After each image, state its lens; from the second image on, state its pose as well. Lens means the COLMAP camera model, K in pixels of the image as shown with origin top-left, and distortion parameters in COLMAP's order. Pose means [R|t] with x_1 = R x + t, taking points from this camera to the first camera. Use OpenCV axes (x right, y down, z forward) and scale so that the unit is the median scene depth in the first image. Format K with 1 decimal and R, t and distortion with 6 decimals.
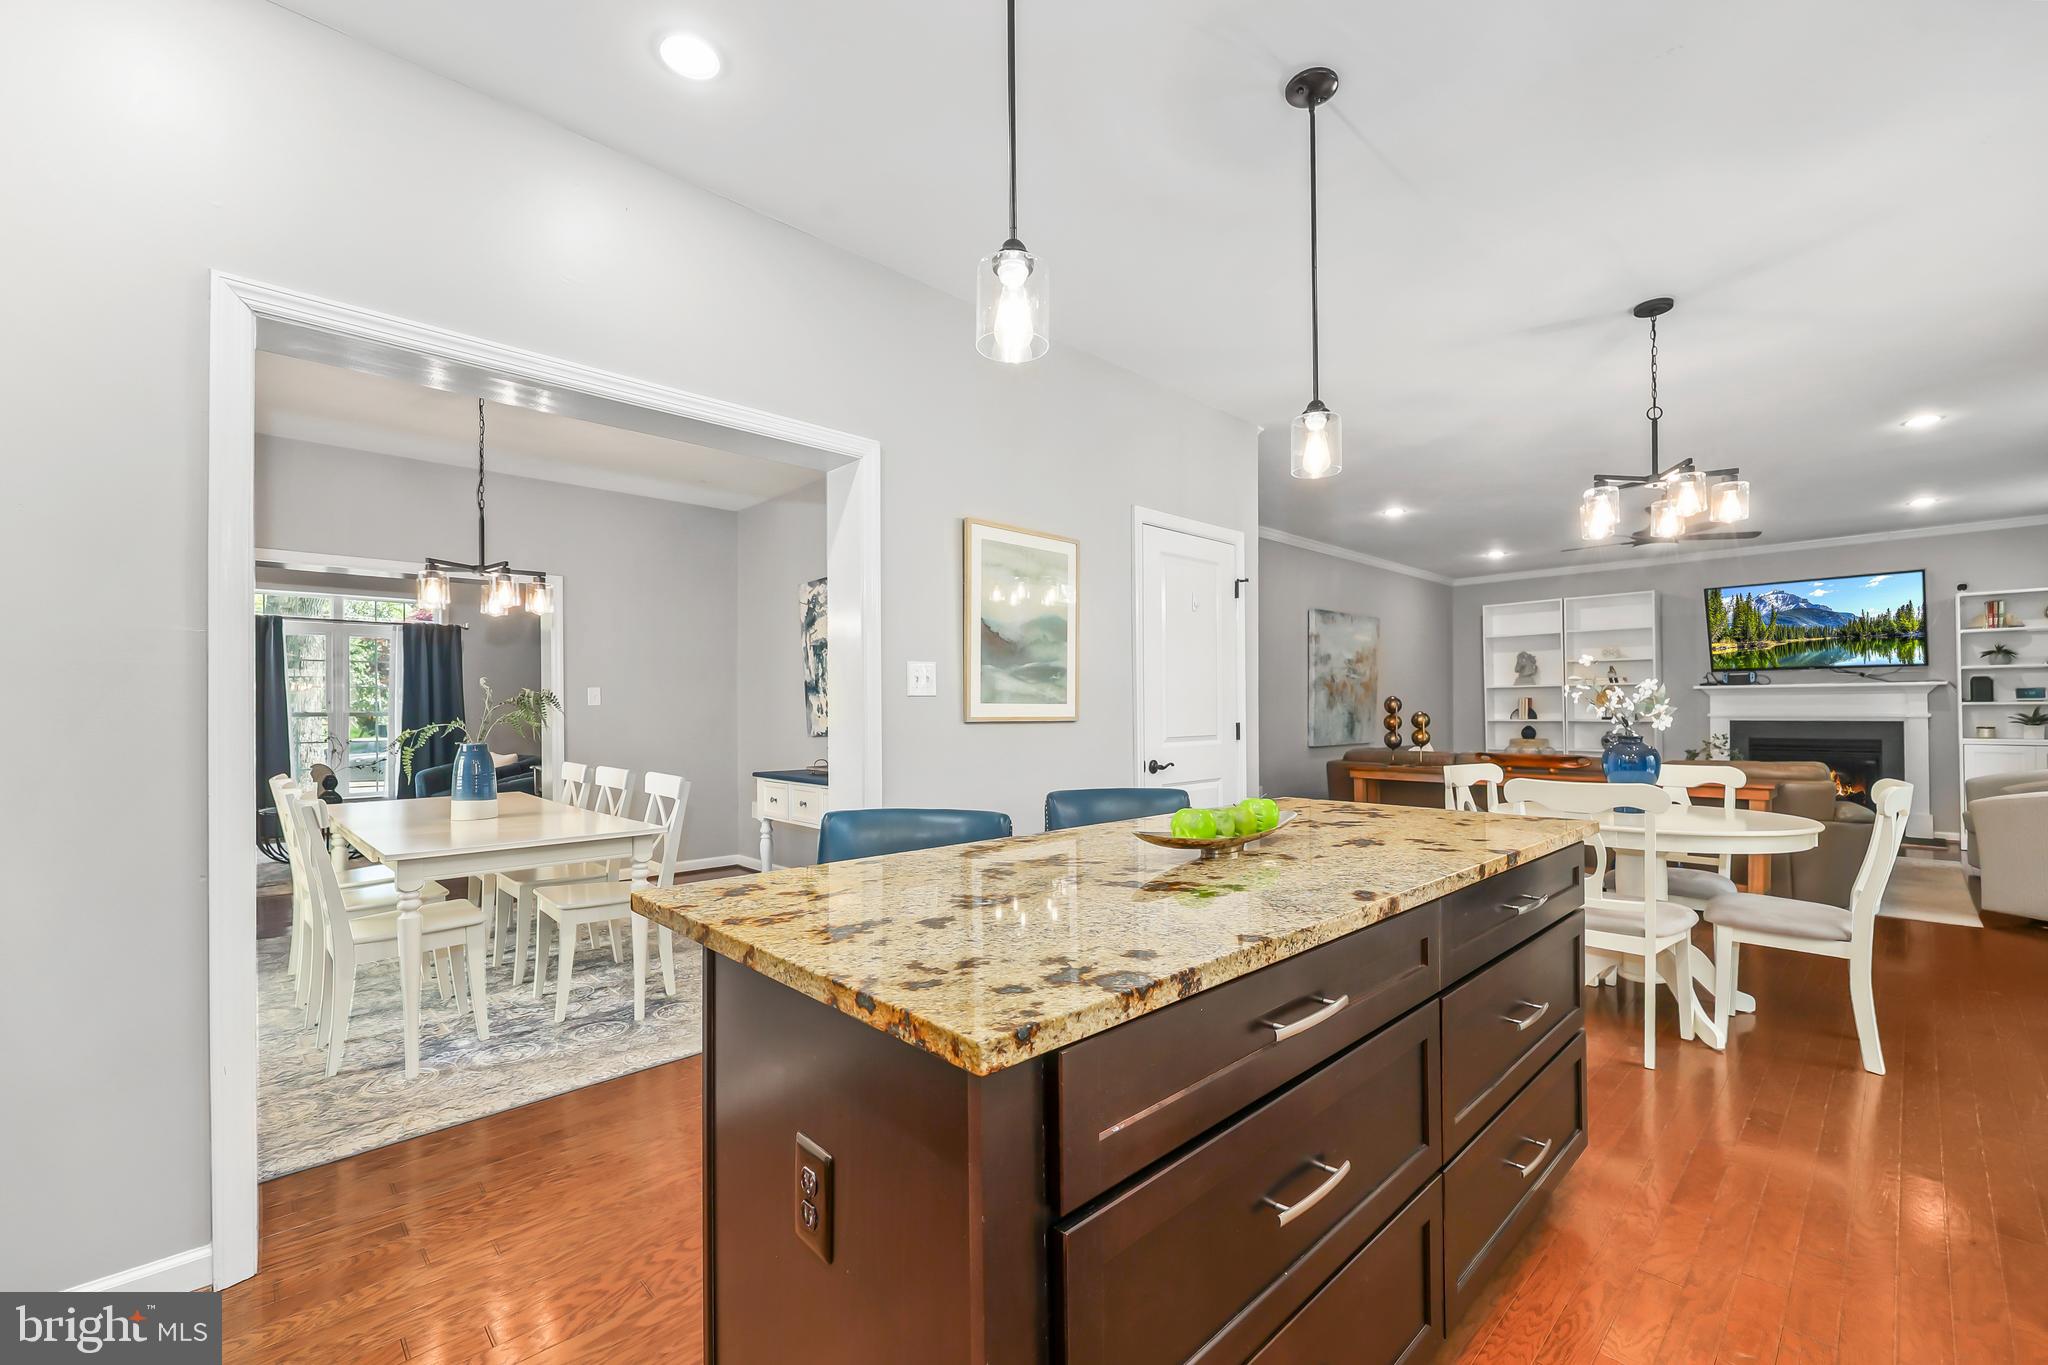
lens RADIAL K [[846.6, 0, 1029.0], [0, 846.6, 689.7], [0, 0, 1]] dist [0.004410, 0.000791]
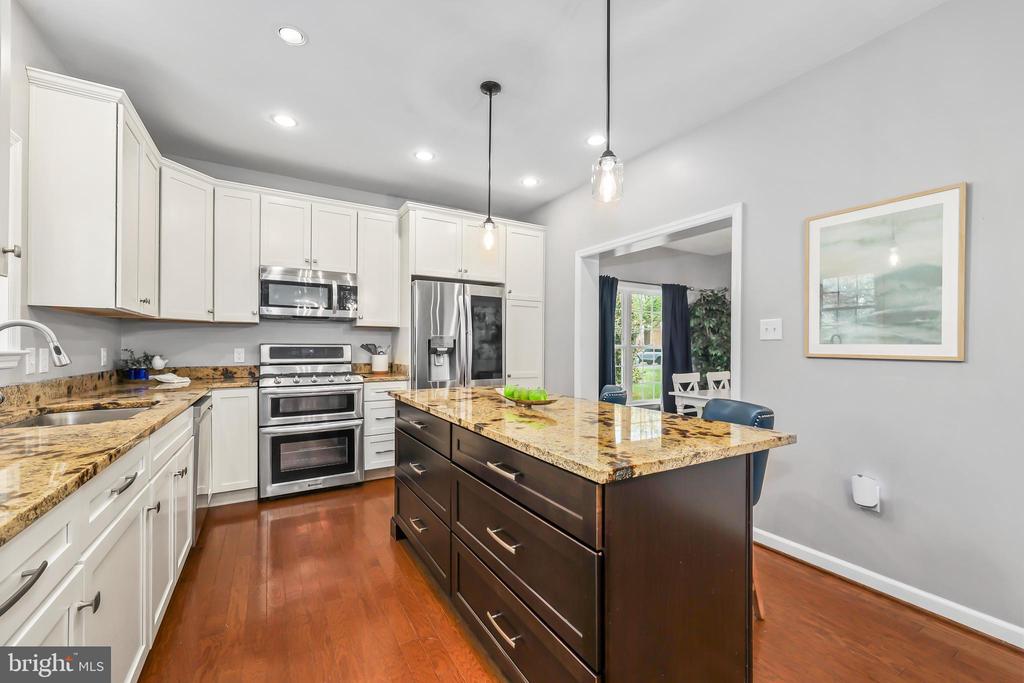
lens RADIAL K [[411.0, 0, 512.0], [0, 411.0, 341.5], [0, 0, 1]] dist [-0.002407, -0.000037]
pose [[-0.227420, -0.007223, -0.973770, 0.722309], [0.007637, 0.999929, -0.009201, 0.015086], [0.973767, -0.009529, -0.227348, 0.634951]]
